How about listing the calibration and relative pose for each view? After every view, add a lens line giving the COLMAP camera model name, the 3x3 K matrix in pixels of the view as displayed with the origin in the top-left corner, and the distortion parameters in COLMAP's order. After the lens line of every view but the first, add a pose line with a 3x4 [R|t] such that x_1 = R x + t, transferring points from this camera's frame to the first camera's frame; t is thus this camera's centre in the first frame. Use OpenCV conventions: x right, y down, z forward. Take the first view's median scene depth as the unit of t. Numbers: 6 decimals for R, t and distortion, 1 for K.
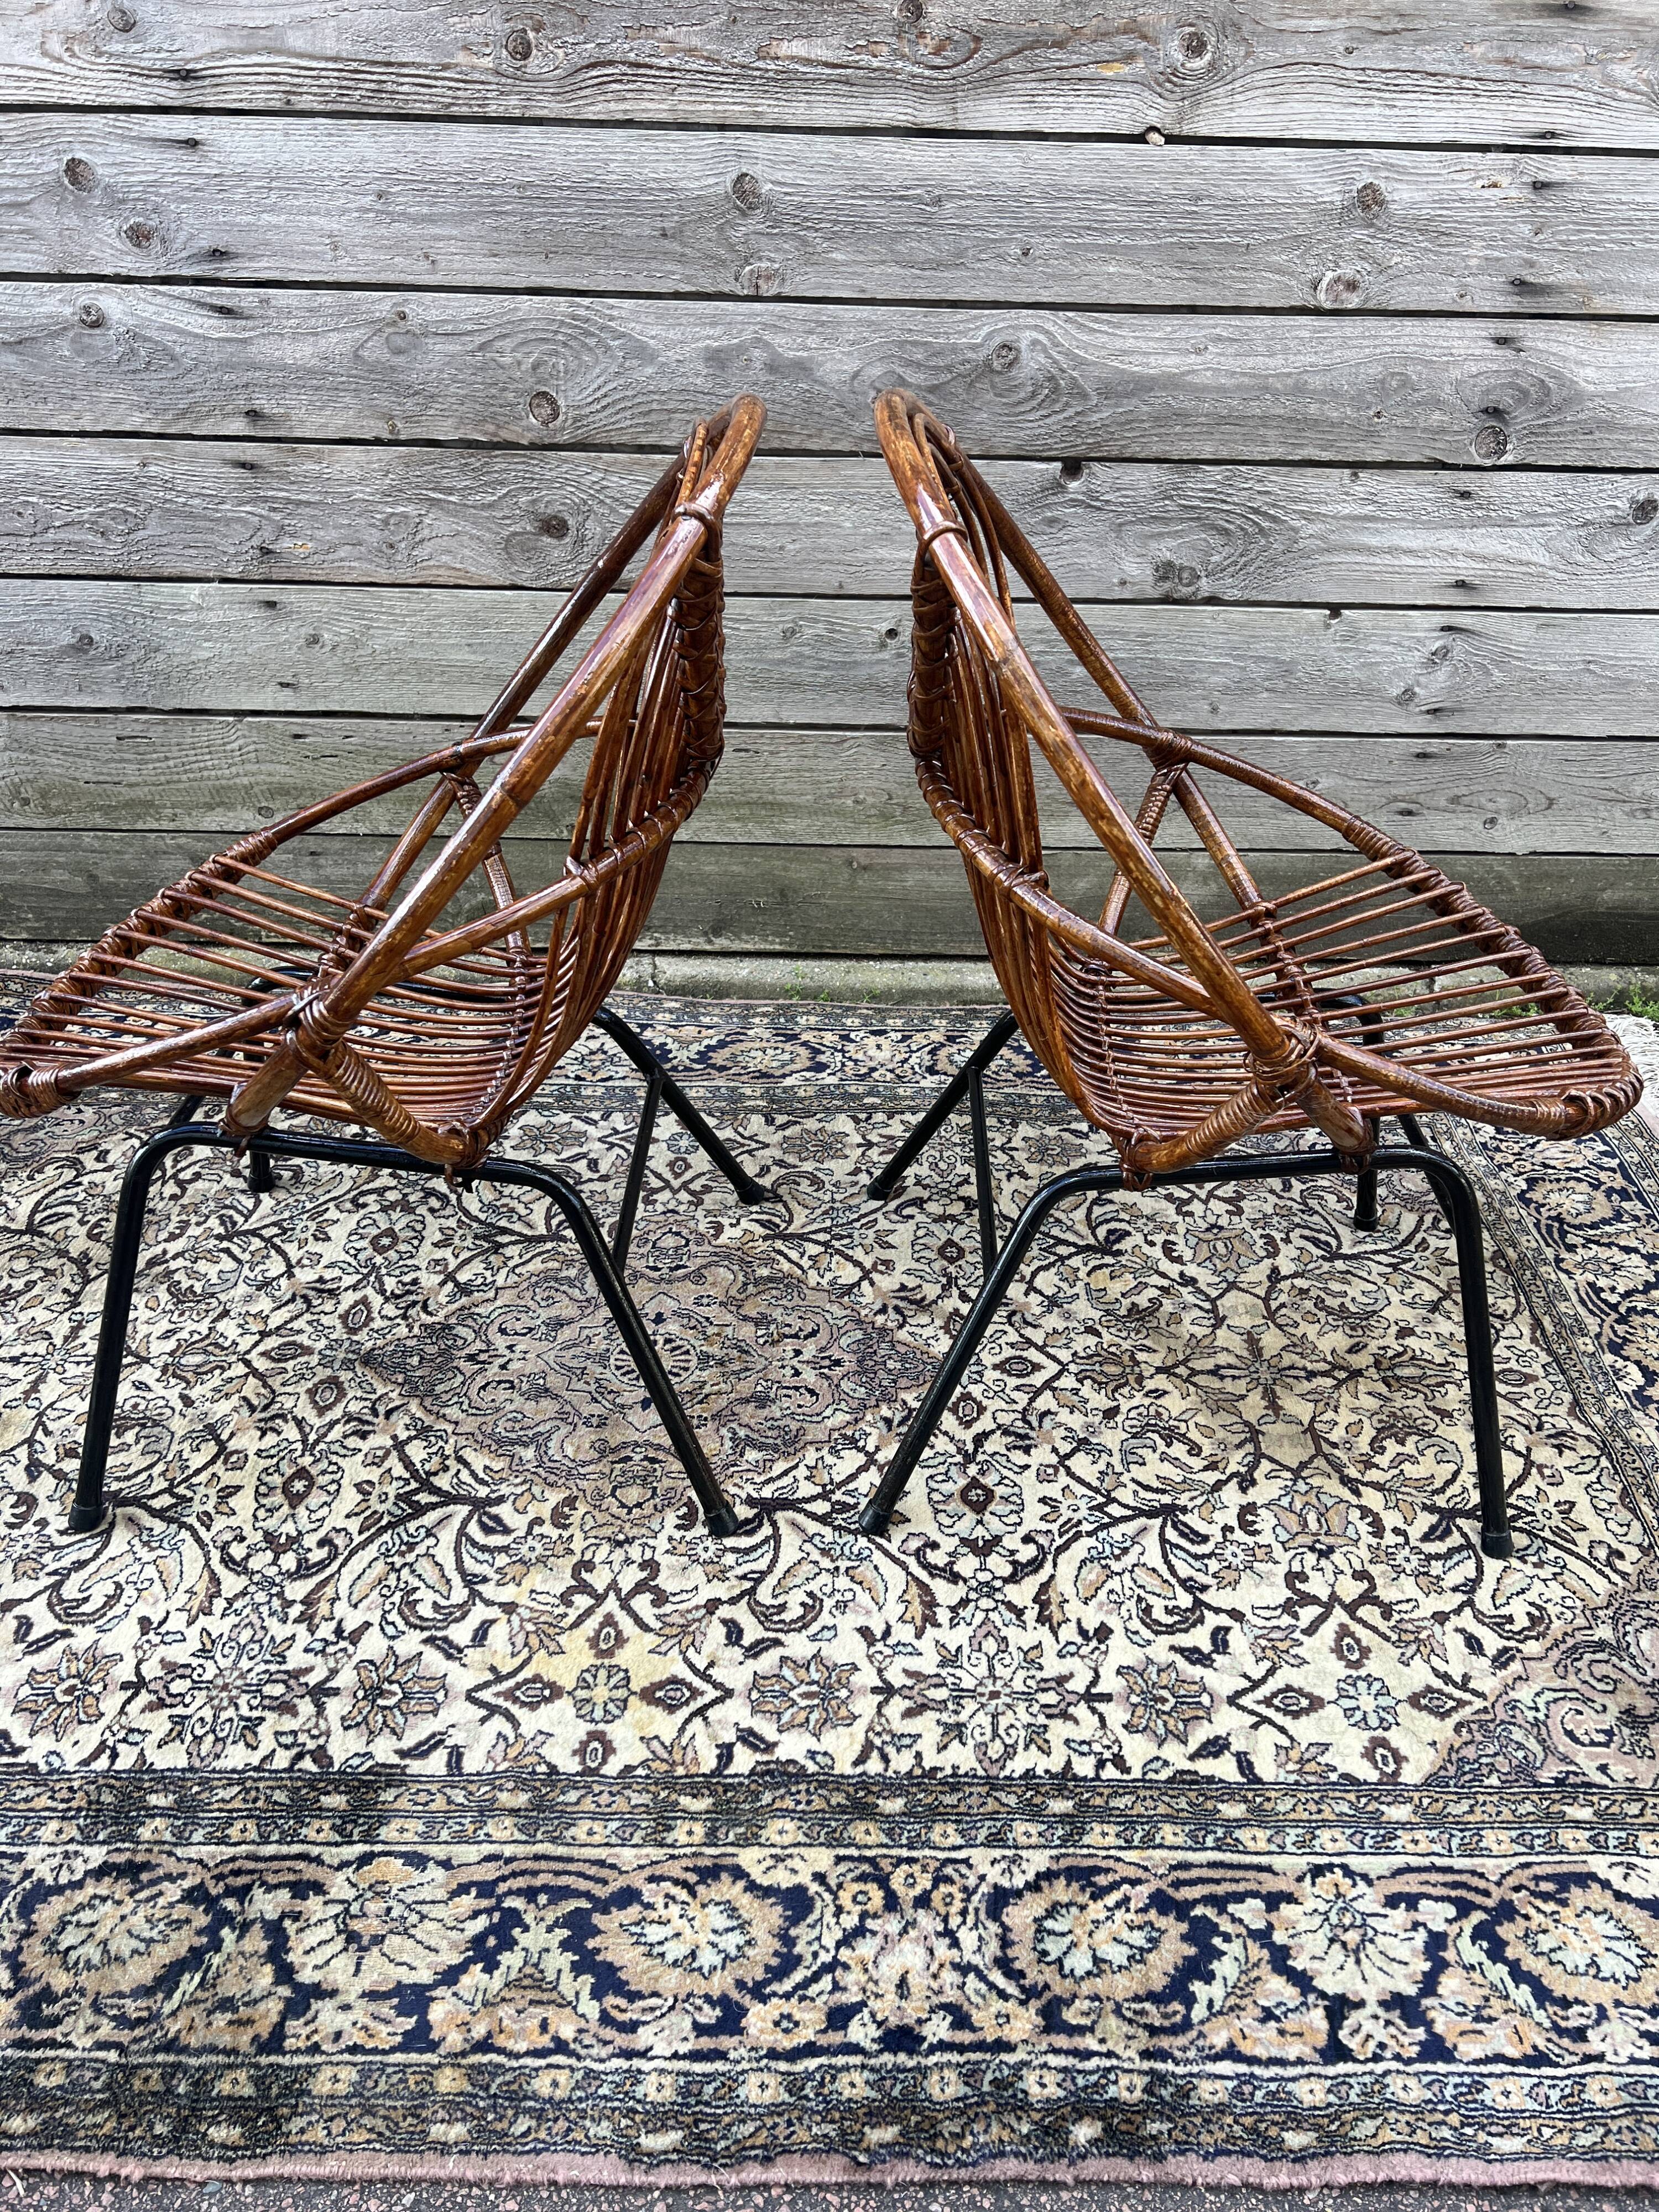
lens RADIAL K [[1630.0, 0, 841.3], [0, 1630.0, 1091.9], [0, 0, 1]] dist [0.050687, -0.049685]
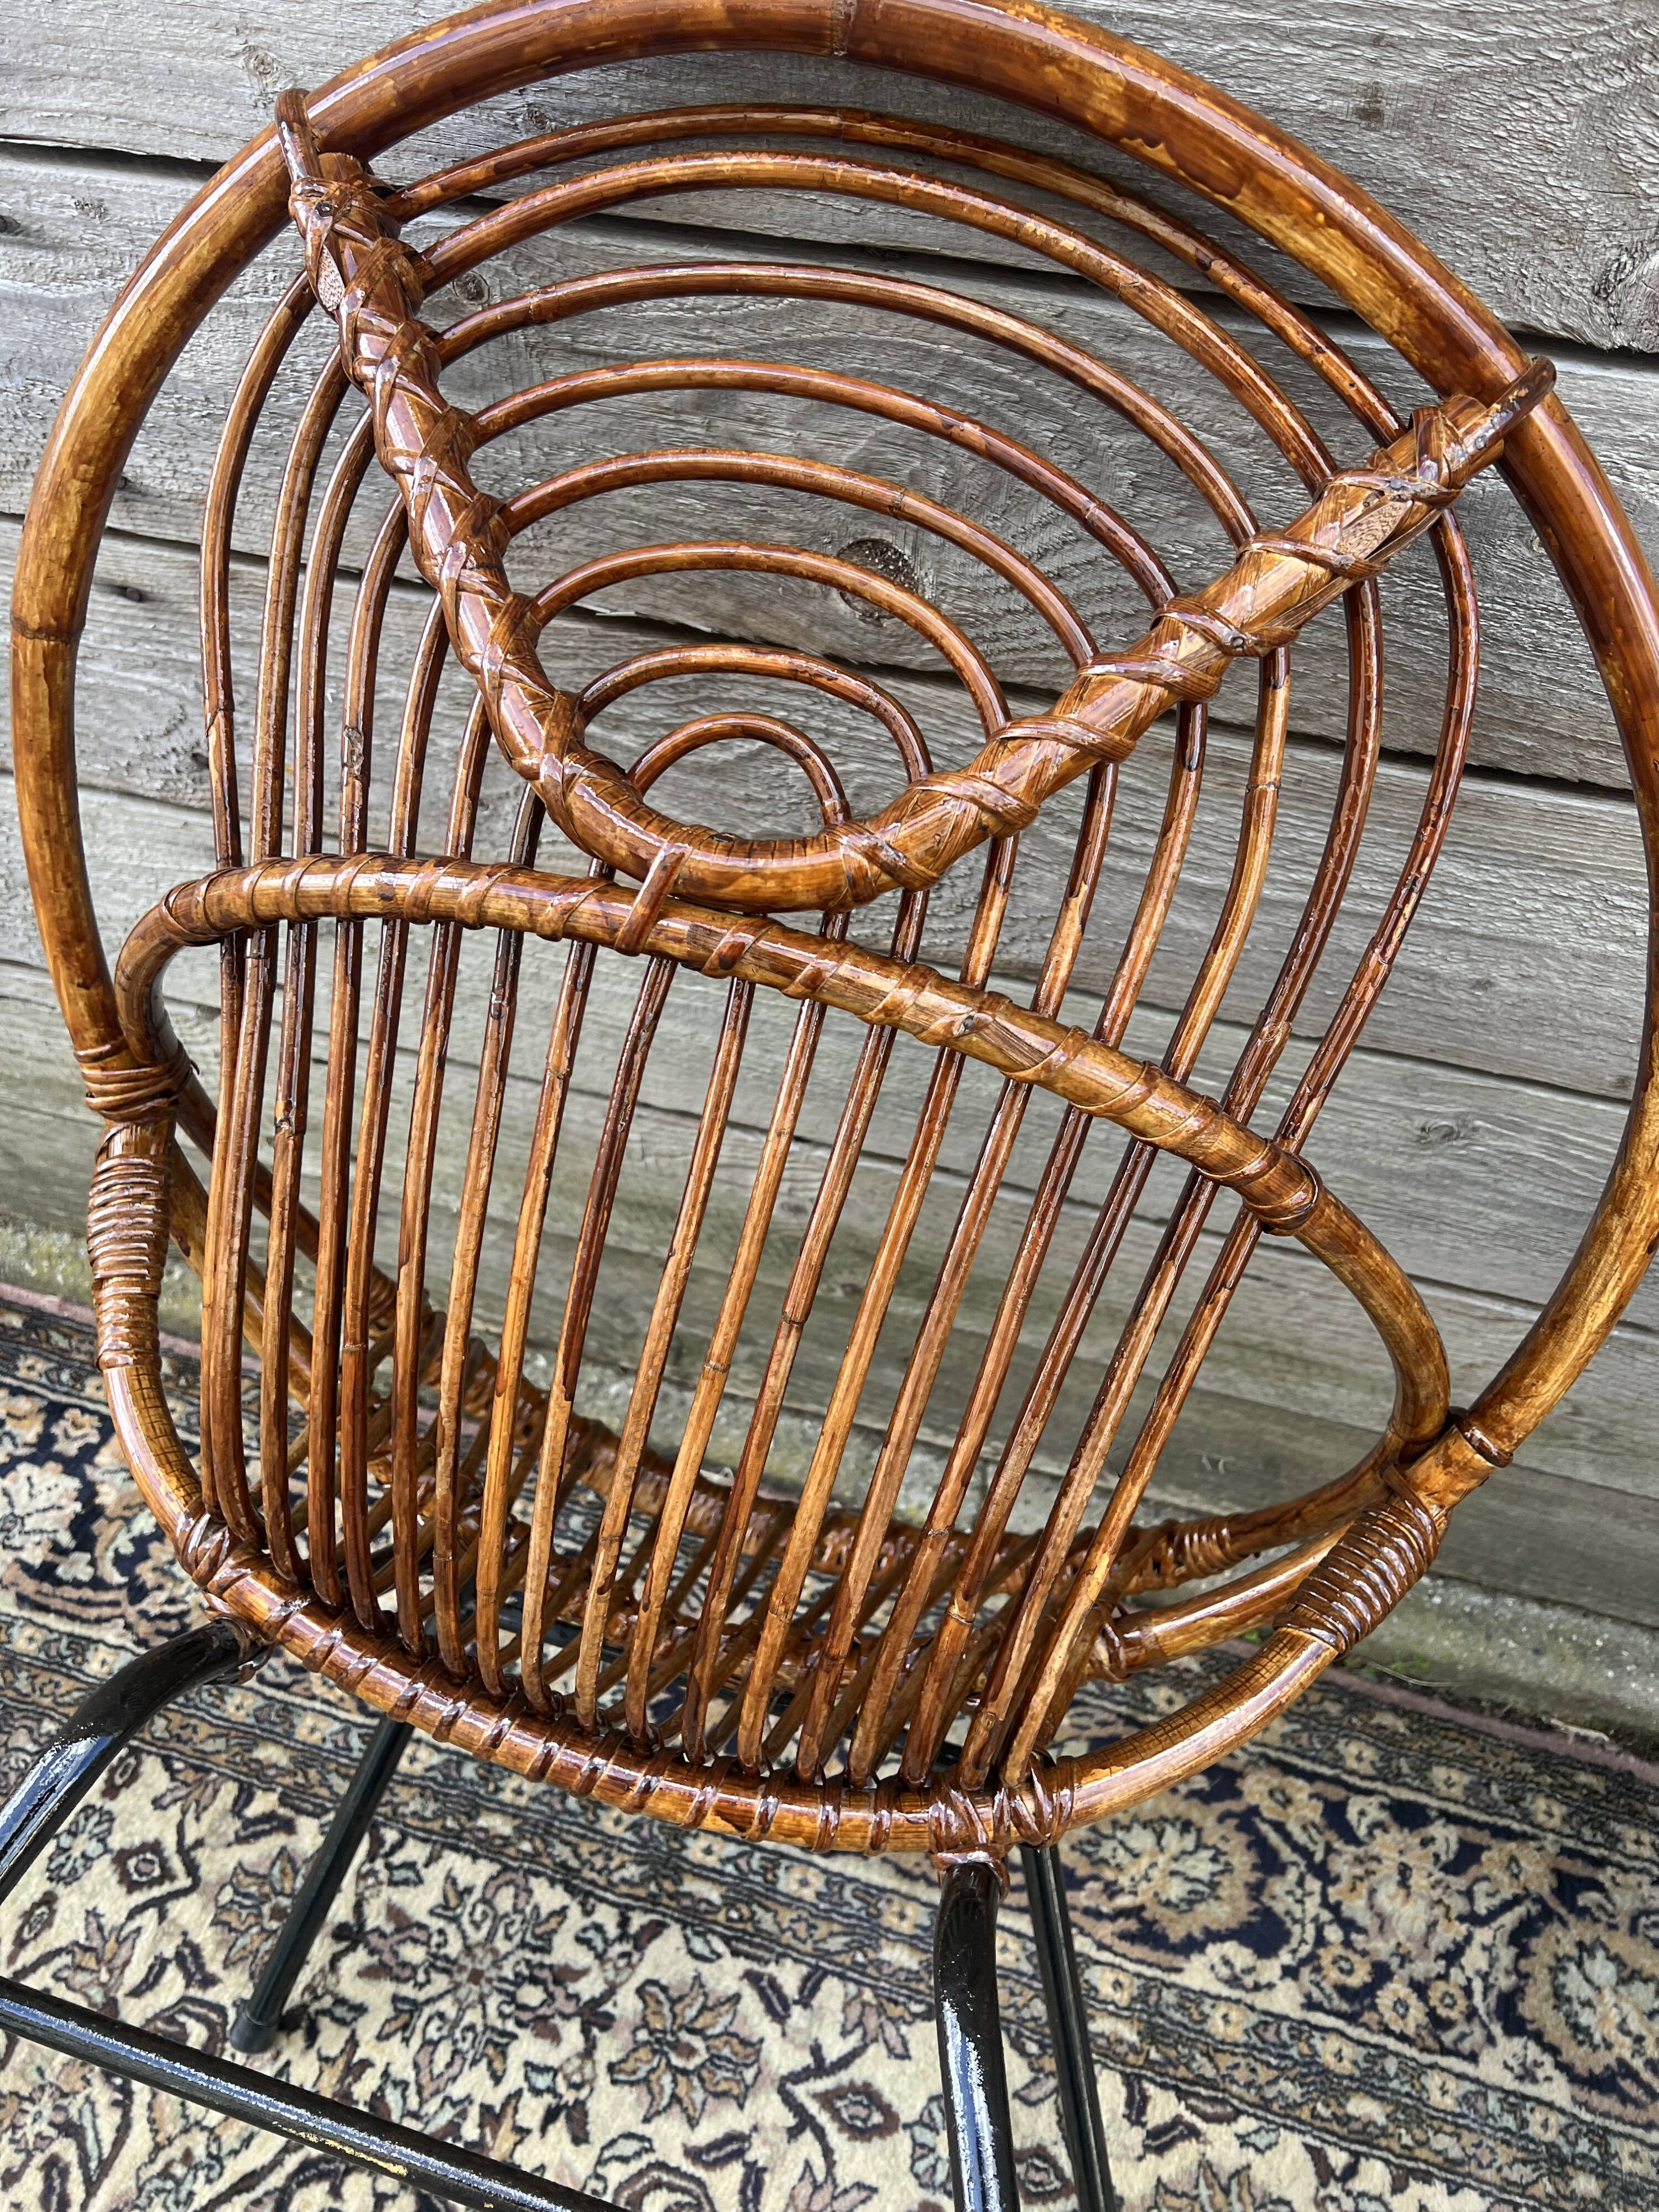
lens RADIAL K [[1630.0, 0, 821.7], [0, 1630.0, 1117.7], [0, 0, 1]] dist [0.050687, -0.049685]
pose [[0.956749, 0.208112, -0.203275, -0.109901], [-0.121010, 0.920124, 0.372464, -0.487147], [0.264553, -0.331756, 0.905511, 0.739075]]
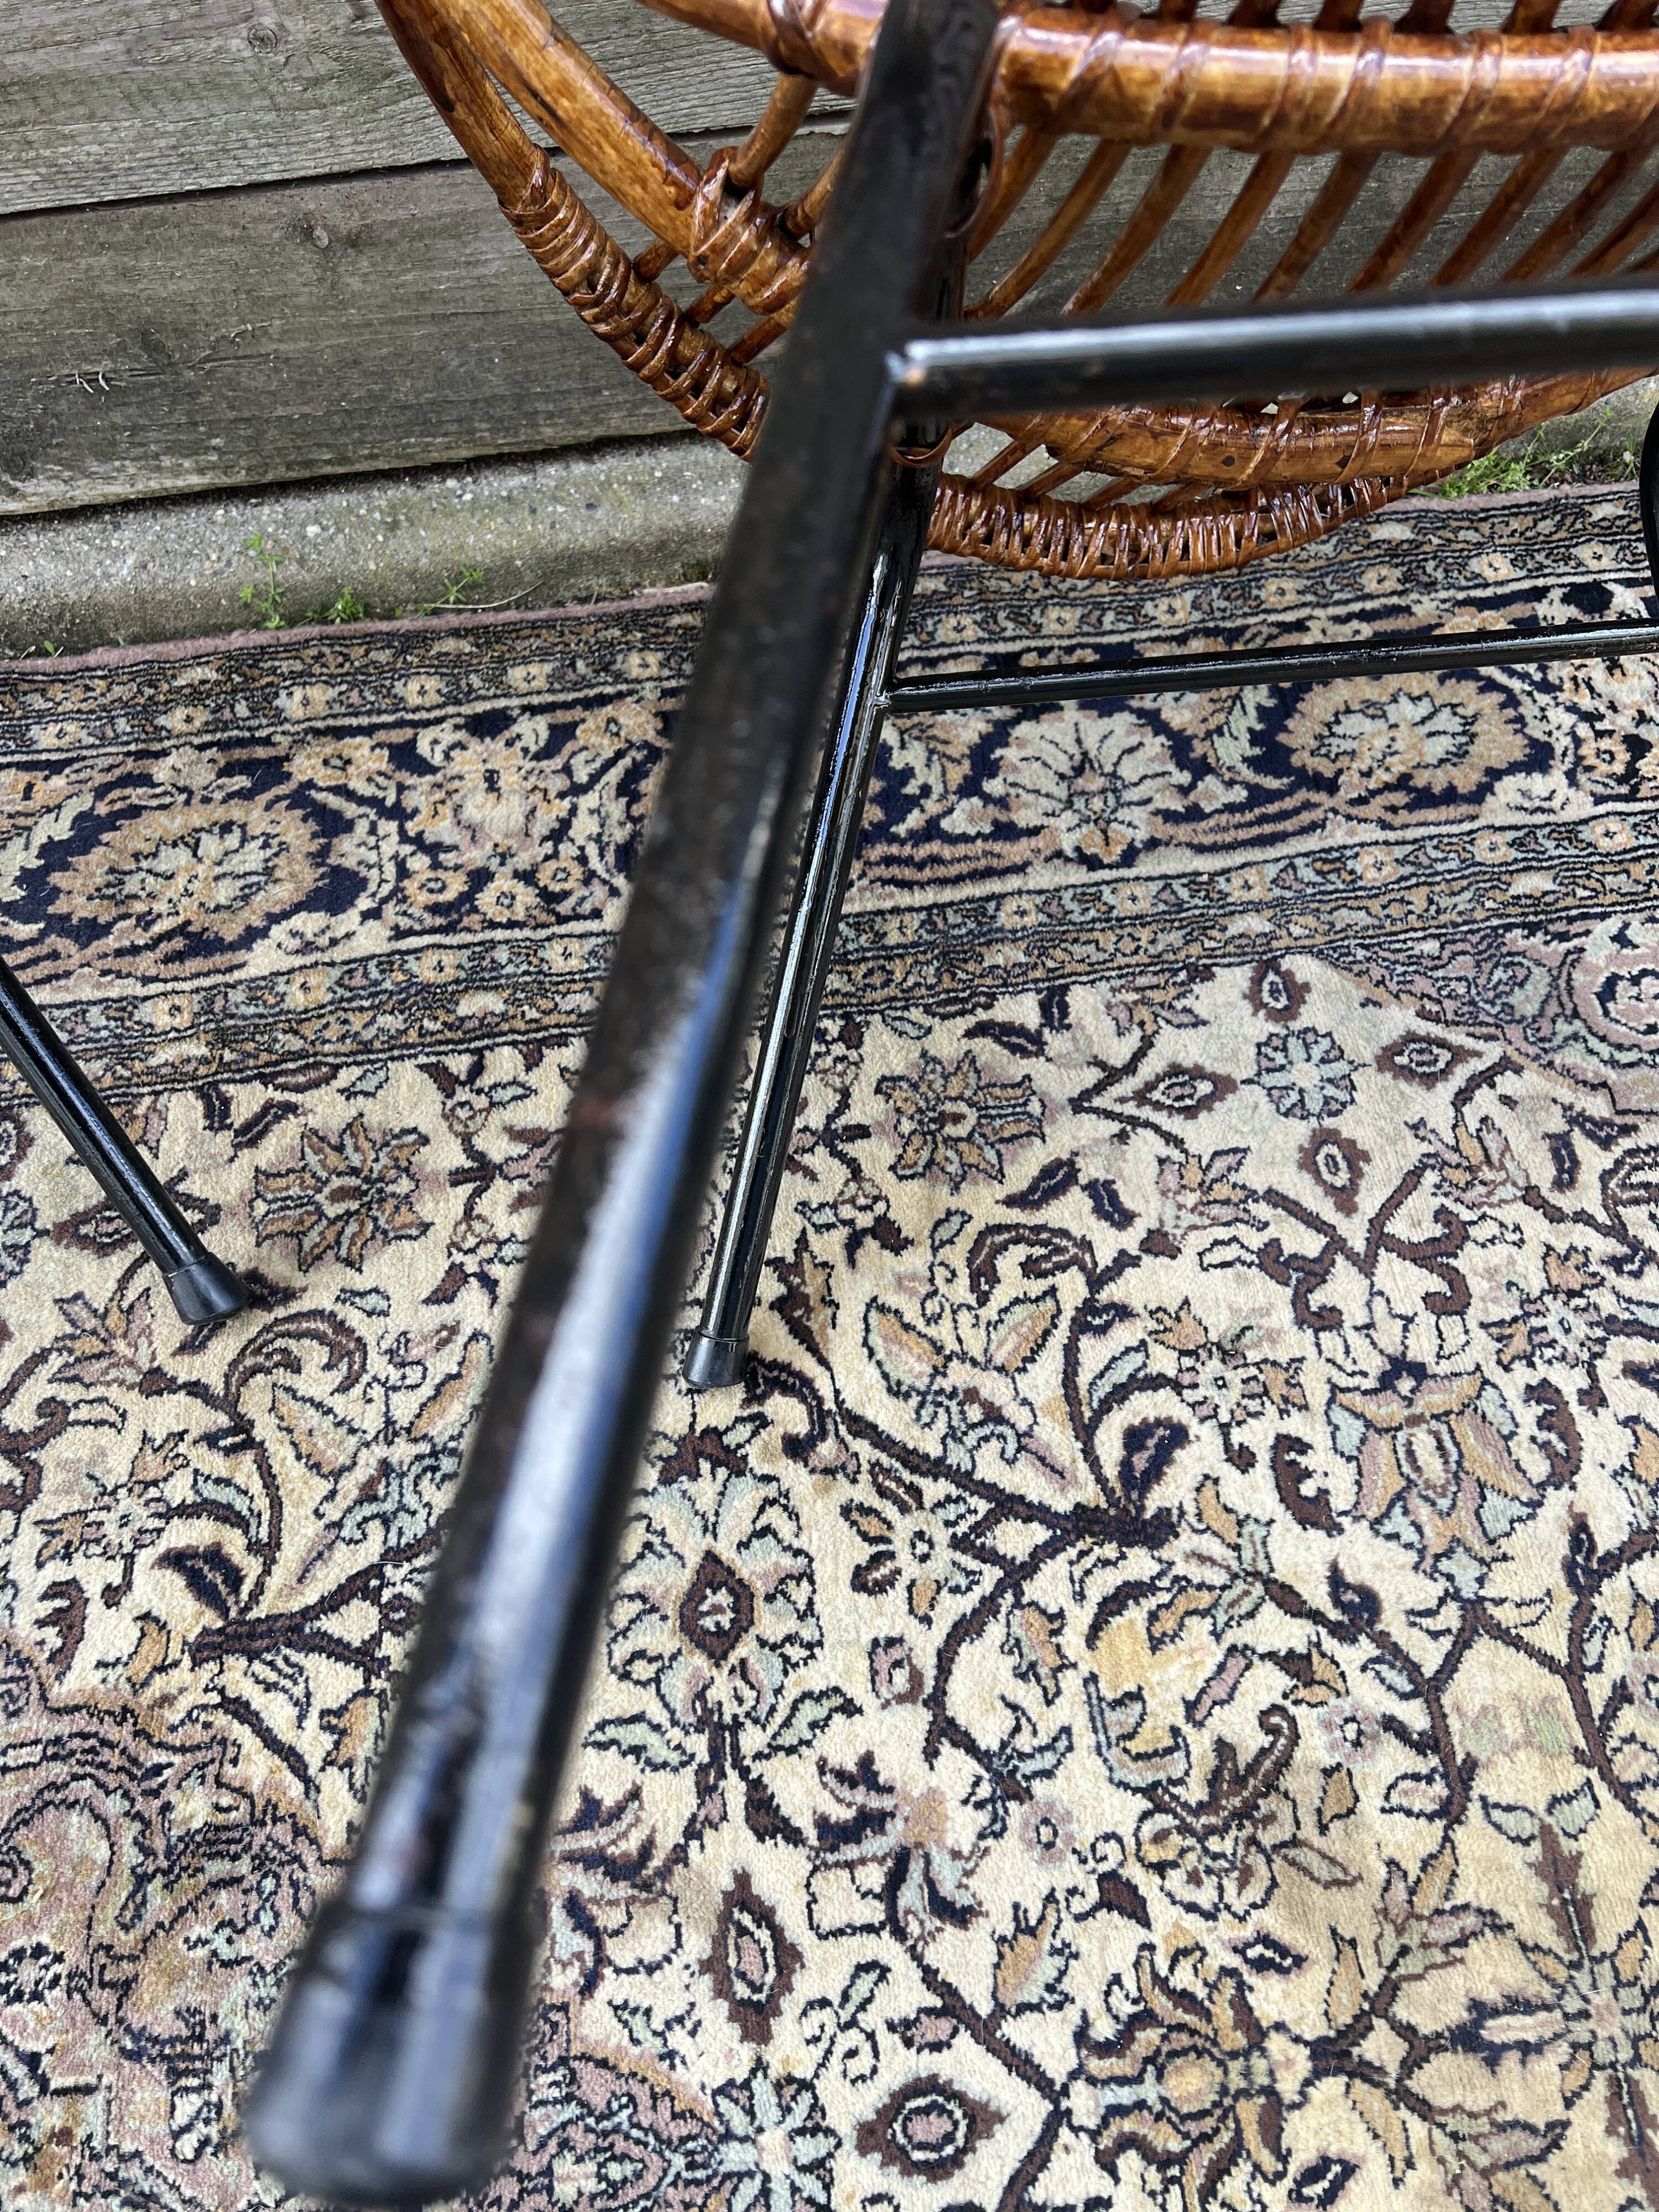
lens RADIAL K [[1630.0, 0, 829.5], [0, 1630.0, 1112.9], [0, 0, 1]] dist [0.050687, -0.049685]
pose [[0.989952, -0.140395, 0.016869, 0.106462], [0.111829, 0.850316, 0.514254, -0.191373], [-0.086542, -0.507200, 0.857472, 0.767476]]
